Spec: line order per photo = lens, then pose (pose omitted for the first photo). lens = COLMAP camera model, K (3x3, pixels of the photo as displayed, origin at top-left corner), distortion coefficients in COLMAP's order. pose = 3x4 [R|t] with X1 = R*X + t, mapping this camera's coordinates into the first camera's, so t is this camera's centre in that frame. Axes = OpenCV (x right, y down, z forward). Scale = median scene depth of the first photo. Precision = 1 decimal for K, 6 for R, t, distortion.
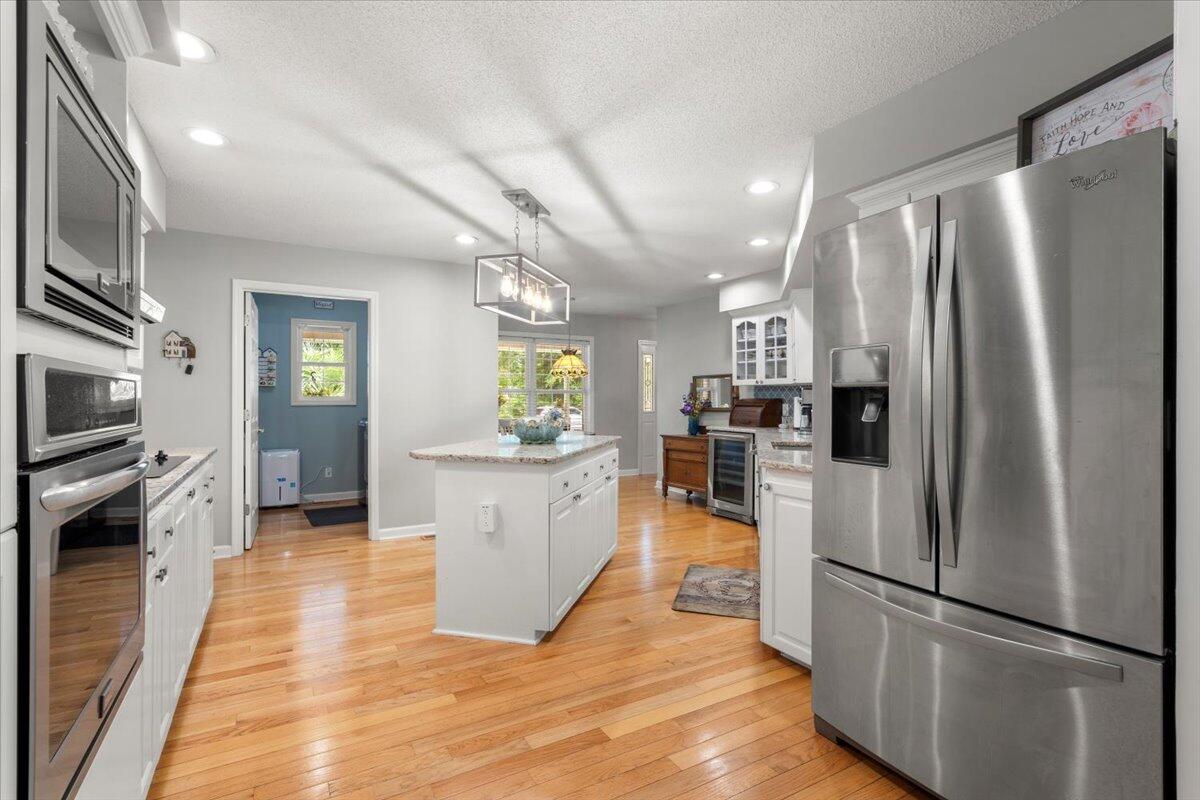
lens RADIAL K [[570.8, 0, 600.0], [0, 570.8, 400.0], [0, 0, 1]] dist [0.002378, 0.000452]
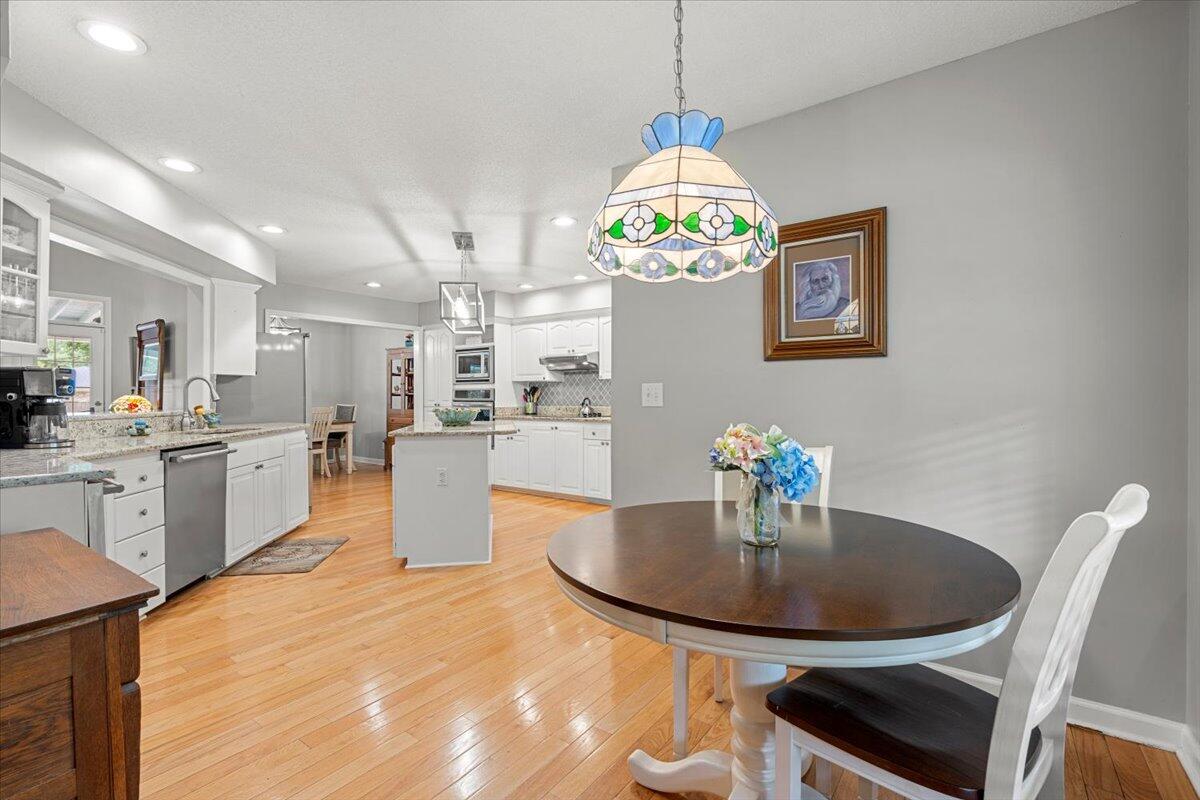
lens RADIAL K [[548.2, 0, 601.8], [0, 548.2, 405.2], [0, 0, 1]] dist [-0.001116, -0.000007]
pose [[-0.913303, 0.007067, -0.407219, 0.094224], [0.001759, 0.999909, 0.013406, 0.015654], [0.407277, 0.011528, -0.913232, 2.166153]]
